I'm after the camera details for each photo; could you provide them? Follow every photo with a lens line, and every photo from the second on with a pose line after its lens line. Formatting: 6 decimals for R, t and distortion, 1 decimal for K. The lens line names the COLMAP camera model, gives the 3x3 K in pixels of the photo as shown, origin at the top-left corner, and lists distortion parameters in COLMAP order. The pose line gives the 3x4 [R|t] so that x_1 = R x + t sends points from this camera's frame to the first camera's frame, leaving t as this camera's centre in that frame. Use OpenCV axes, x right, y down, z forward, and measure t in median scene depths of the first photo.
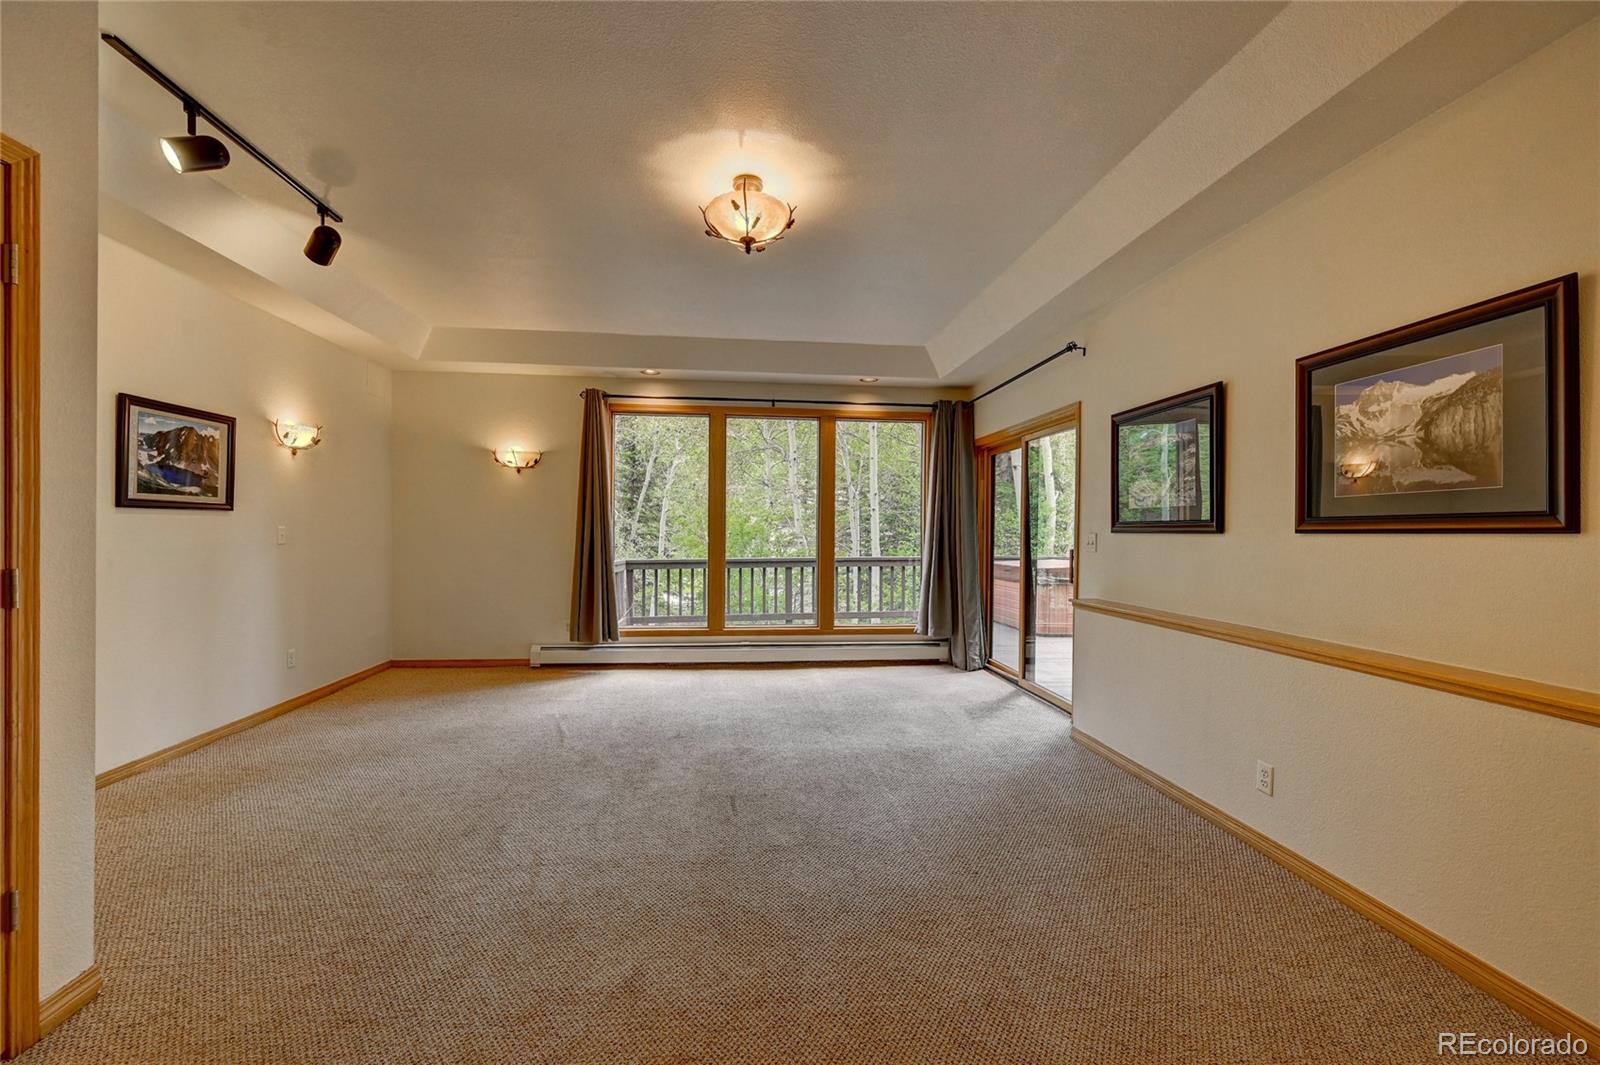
lens RADIAL K [[634.2, 0, 802.5], [0, 634.2, 526.4], [0, 0, 1]] dist [-0.004344, 0.000427]
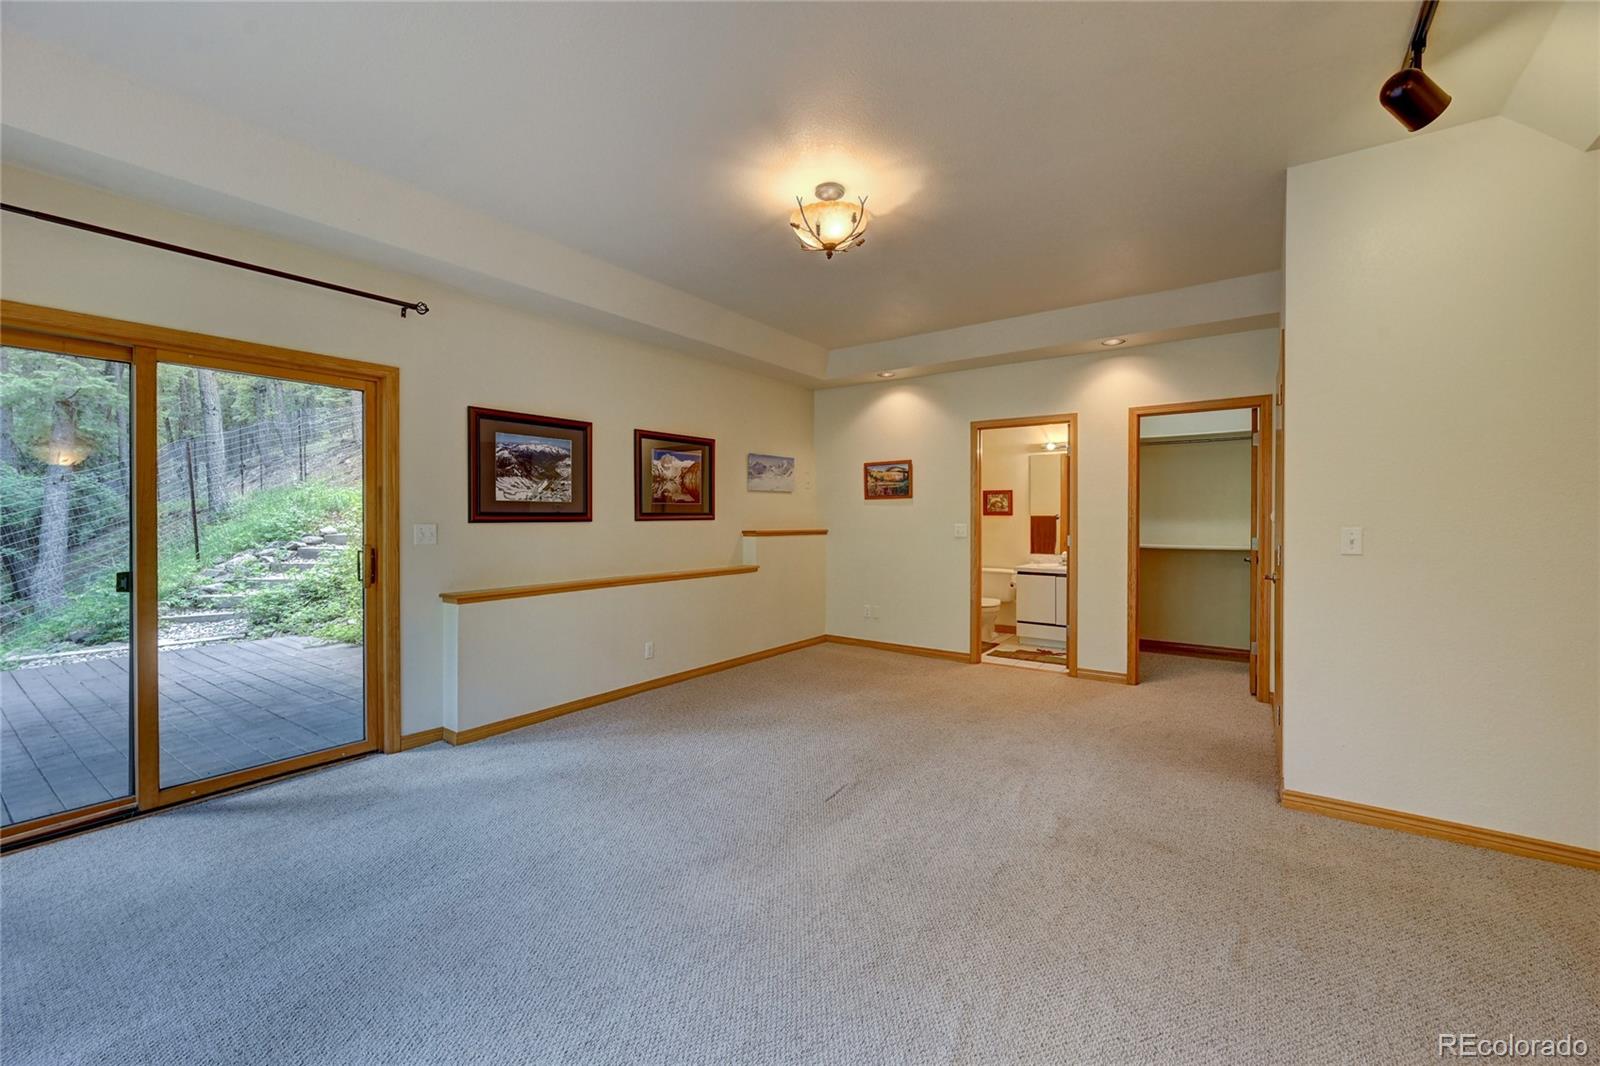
lens RADIAL K [[633.2, 0, 803.1], [0, 633.2, 529.4], [0, 0, 1]] dist [-0.002147, -0.000553]
pose [[-0.726802, 0.002043, 0.686844, -1.017147], [0.008407, 0.999947, 0.005921, 0.033387], [-0.686796, 0.010078, -0.726780, 2.338066]]
